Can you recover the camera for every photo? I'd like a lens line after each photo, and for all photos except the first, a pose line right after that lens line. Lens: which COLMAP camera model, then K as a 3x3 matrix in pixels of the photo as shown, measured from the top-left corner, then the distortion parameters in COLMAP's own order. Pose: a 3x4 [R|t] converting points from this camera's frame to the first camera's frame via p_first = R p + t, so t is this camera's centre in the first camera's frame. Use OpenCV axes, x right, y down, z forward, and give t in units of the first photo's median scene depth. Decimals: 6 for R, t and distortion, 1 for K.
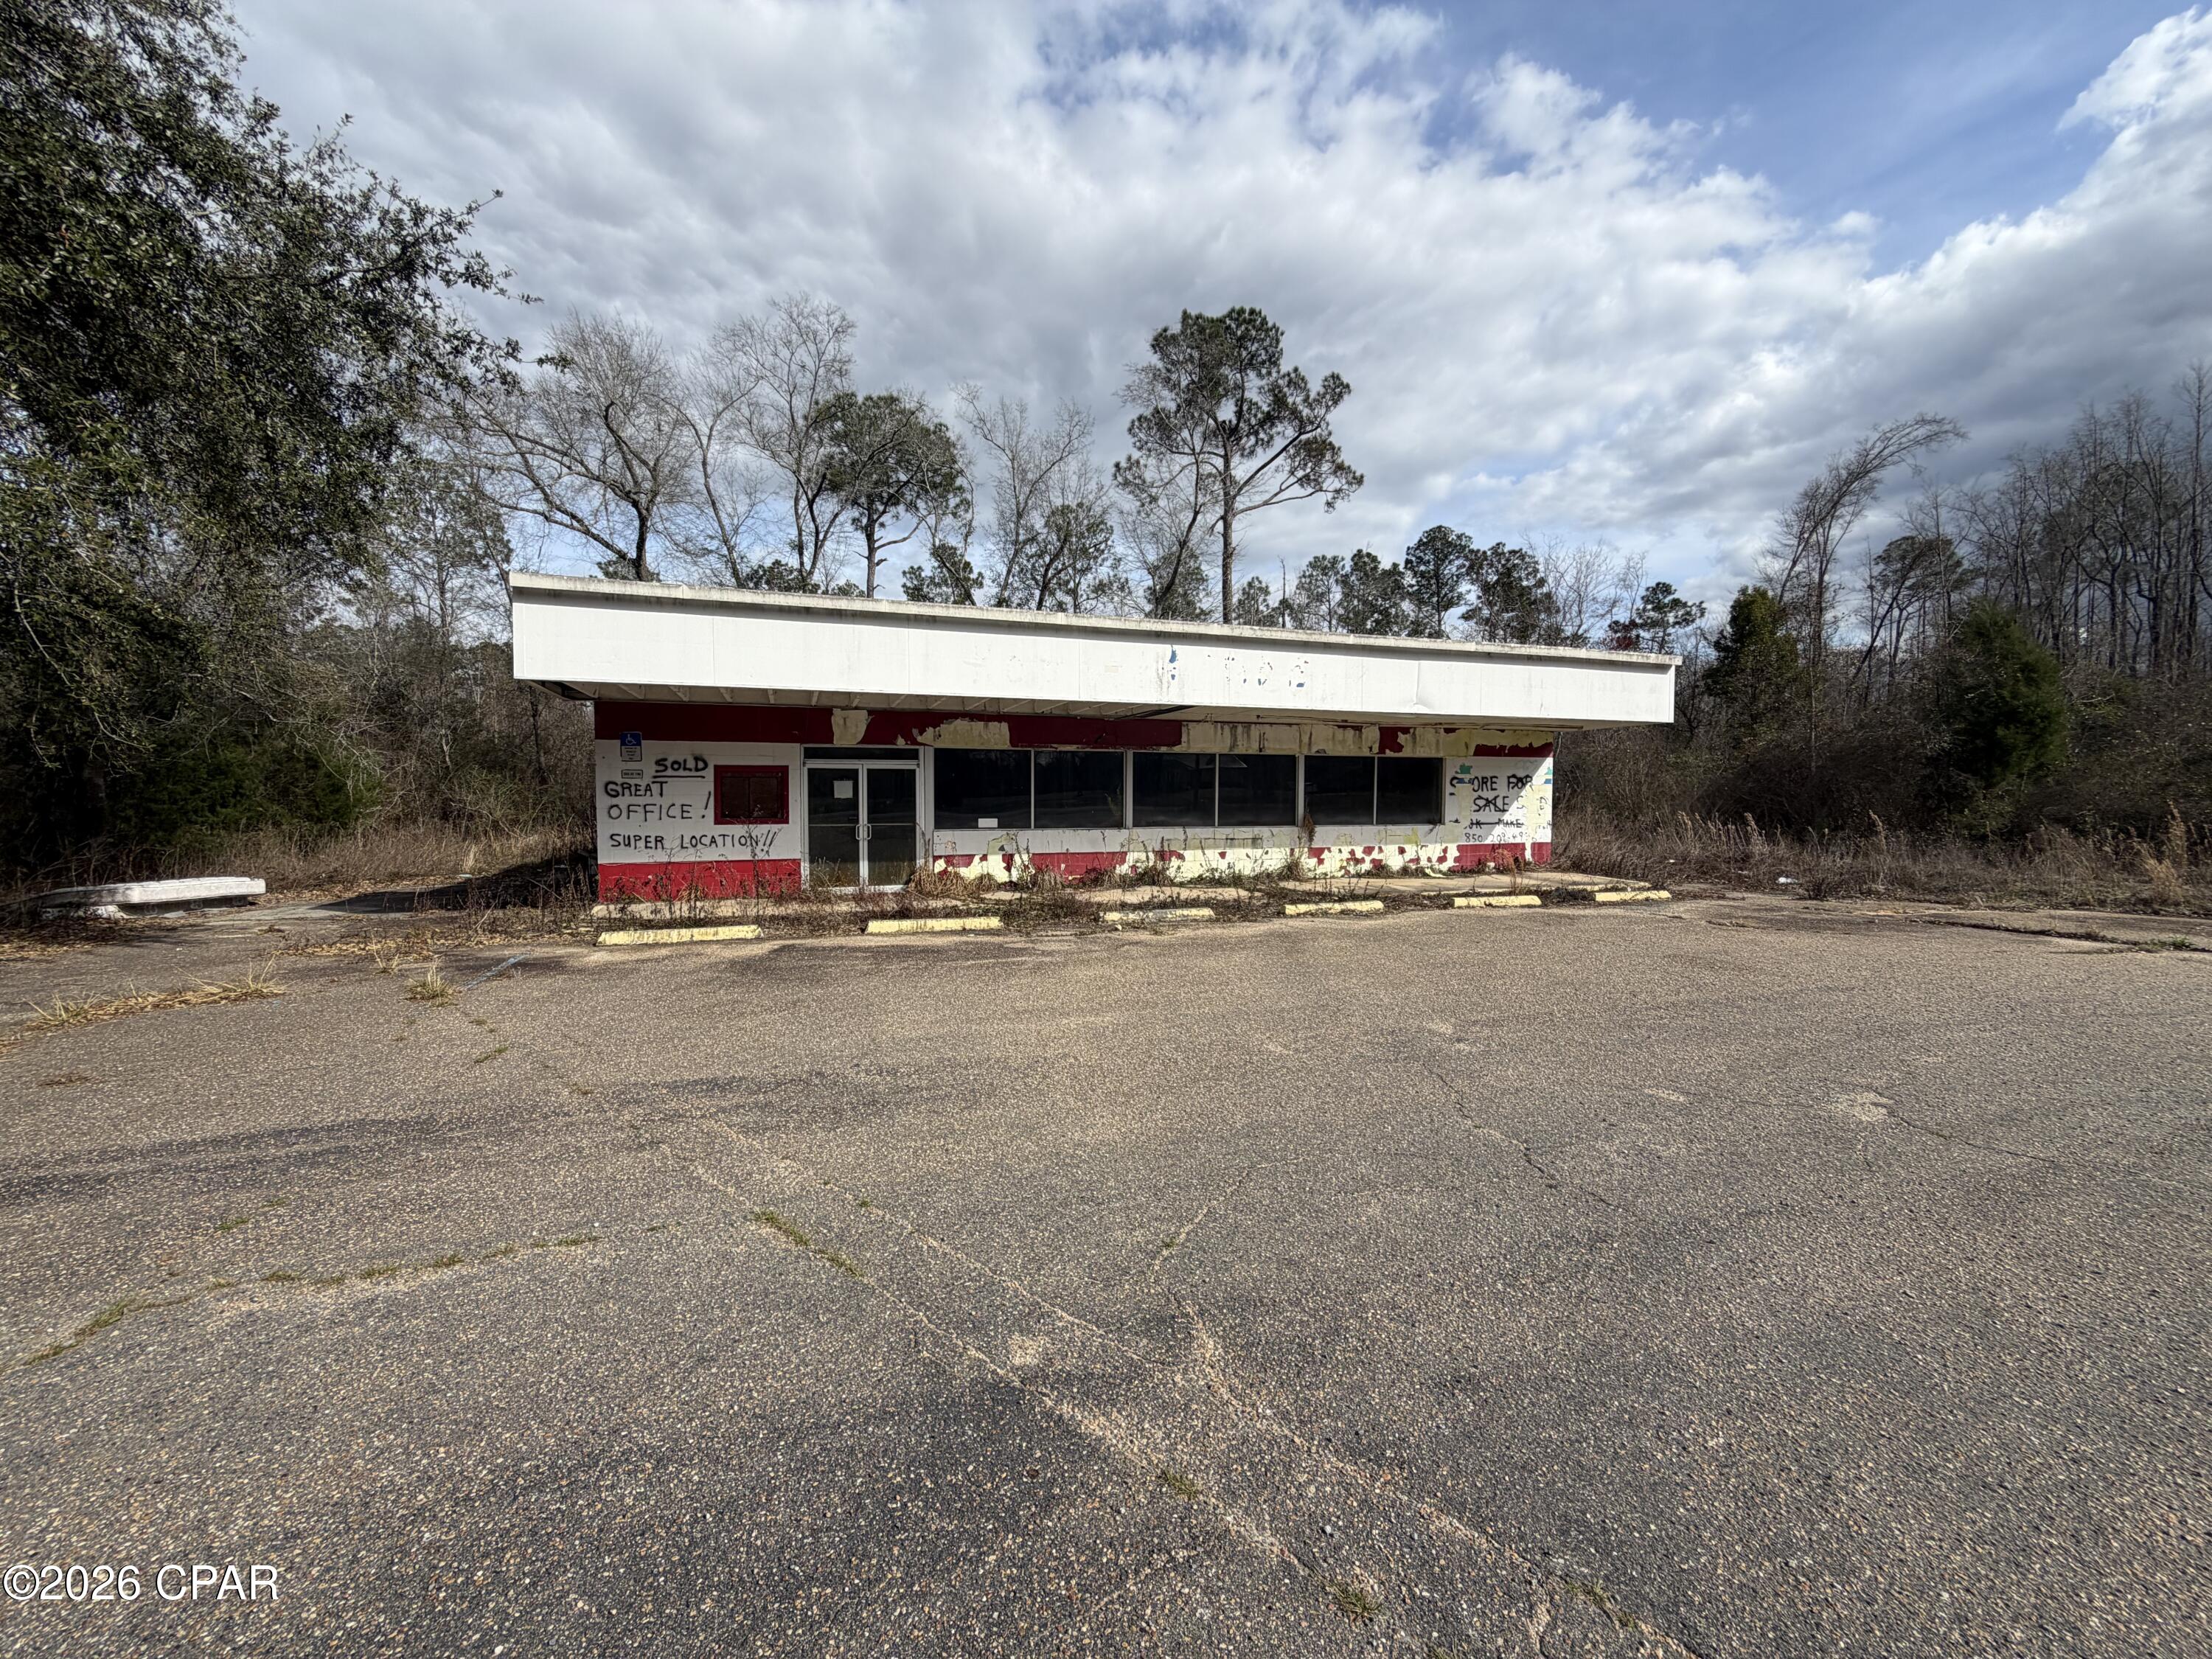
lens RADIAL K [[881.5, 0, 1103.6], [0, 881.5, 833.5], [0, 0, 1]] dist [0.000647, -0.000306]
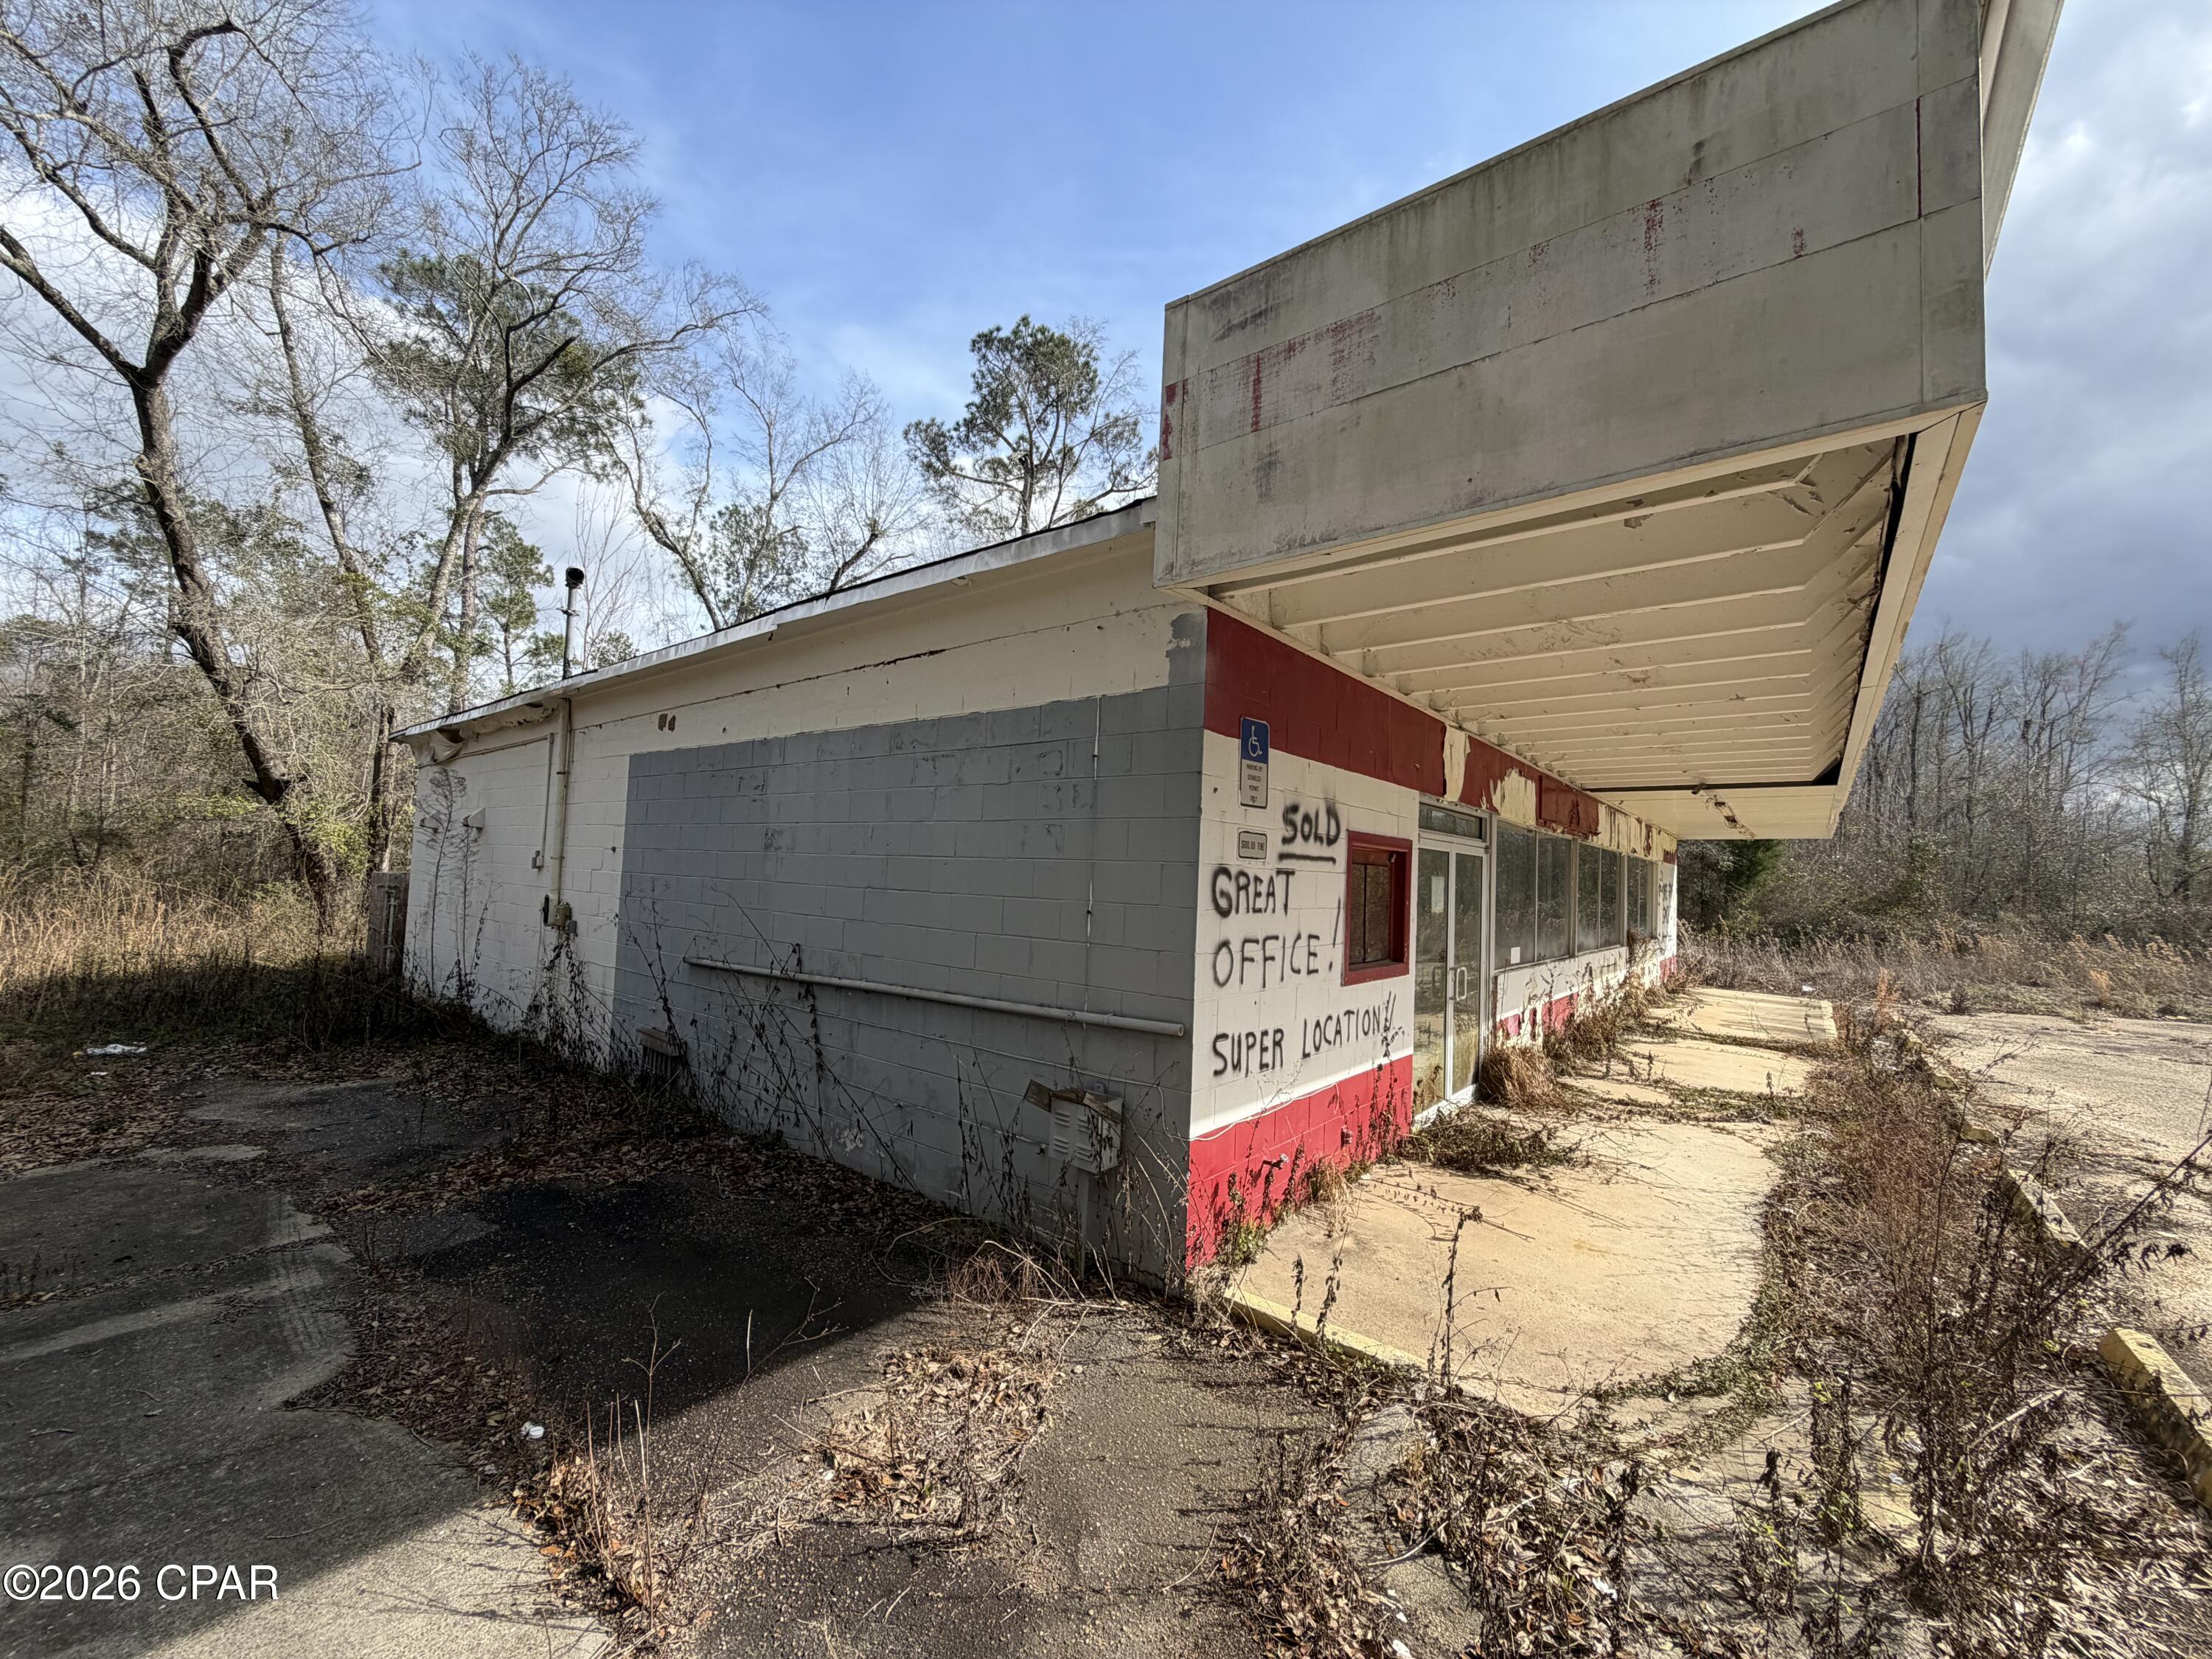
lens RADIAL K [[881.5, 0, 1107.4], [0, 881.5, 832.2], [0, 0, 1]] dist [0.000647, -0.000306]
pose [[0.845555, 0.056607, 0.530879, -0.575313], [-0.010789, 0.995972, -0.089017, -0.032291], [-0.533779, 0.069541, 0.842760, 0.571486]]
